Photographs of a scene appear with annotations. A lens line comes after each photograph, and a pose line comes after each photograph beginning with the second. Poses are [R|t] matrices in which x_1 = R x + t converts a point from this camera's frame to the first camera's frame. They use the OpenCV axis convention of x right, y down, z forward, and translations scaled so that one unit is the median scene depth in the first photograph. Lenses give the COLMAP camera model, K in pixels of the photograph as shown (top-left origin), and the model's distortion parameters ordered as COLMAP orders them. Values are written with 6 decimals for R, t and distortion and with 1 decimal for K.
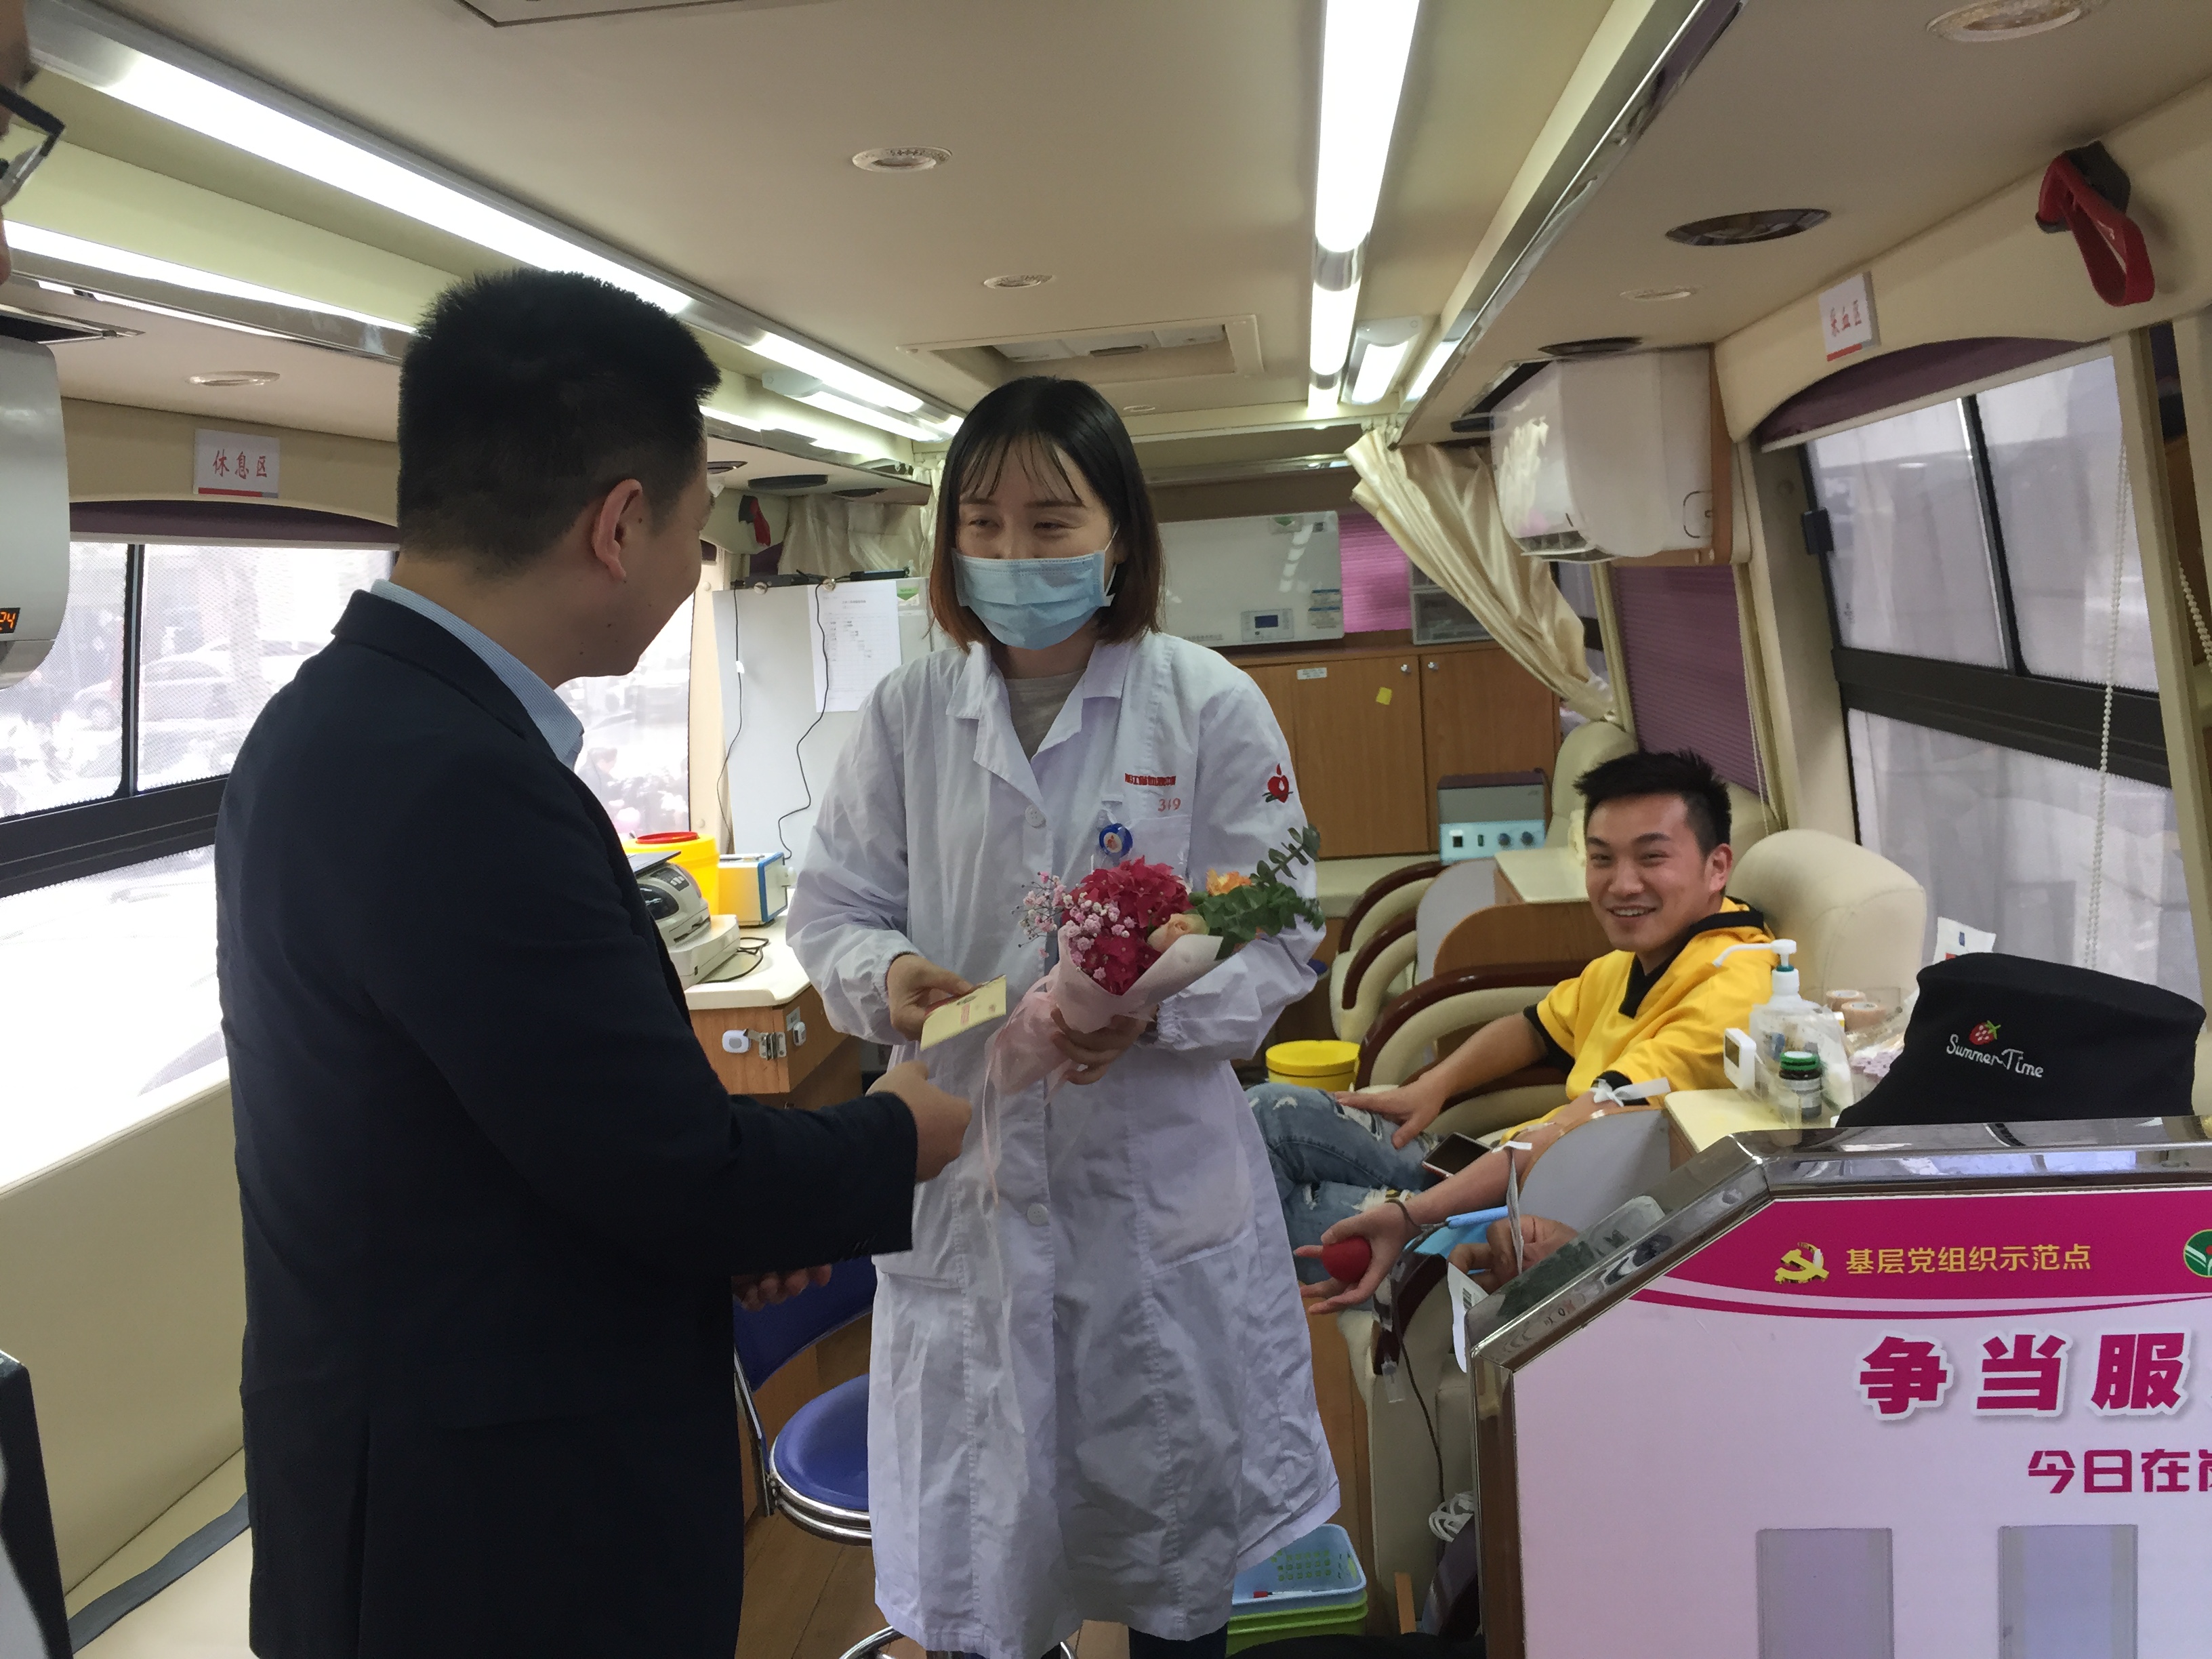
lens RADIAL K [[1906.8, 0, 1106.0], [0, 1906.8, 829.5], [0, 0, 1]] dist [0.056907, -0.091440]
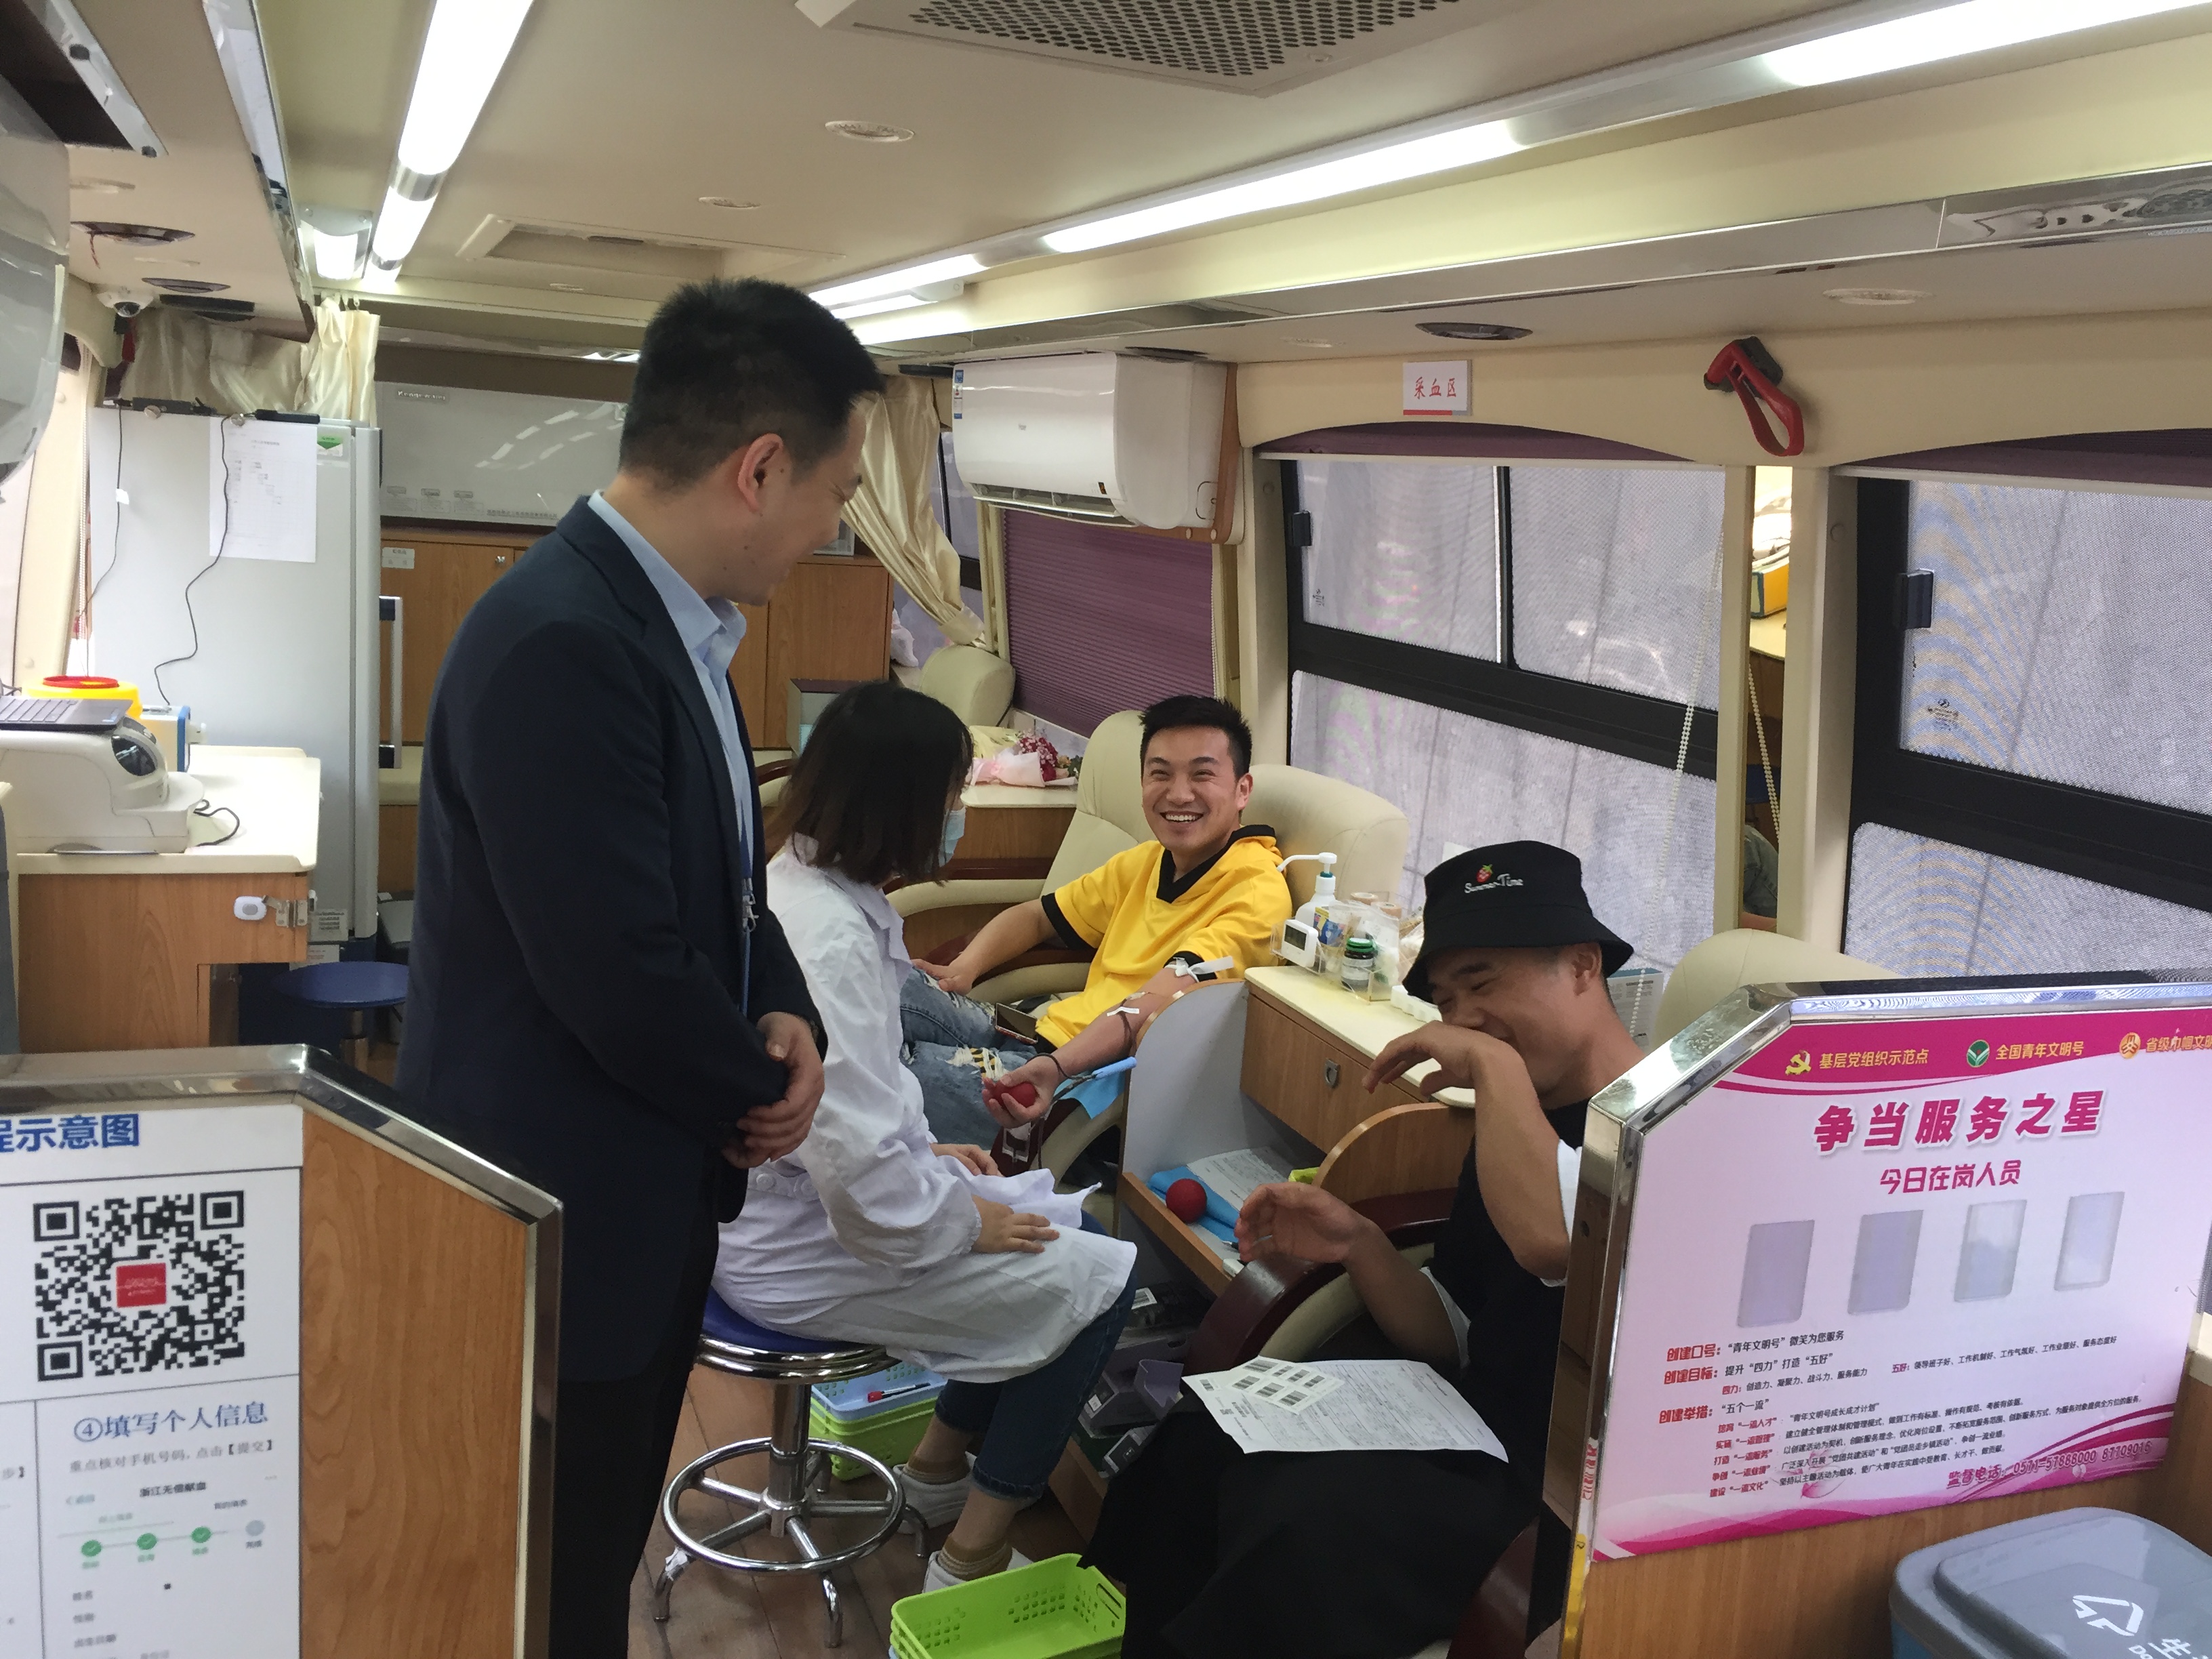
lens RADIAL K [[1906.8, 0, 1106.0], [0, 1906.8, 829.5], [0, 0, 1]] dist [0.056907, -0.091440]
pose [[0.875116, 0.047990, 0.481528, -0.432832], [-0.075822, 0.996378, 0.038497, 0.003552], [-0.477936, -0.070200, 0.875585, -0.065164]]
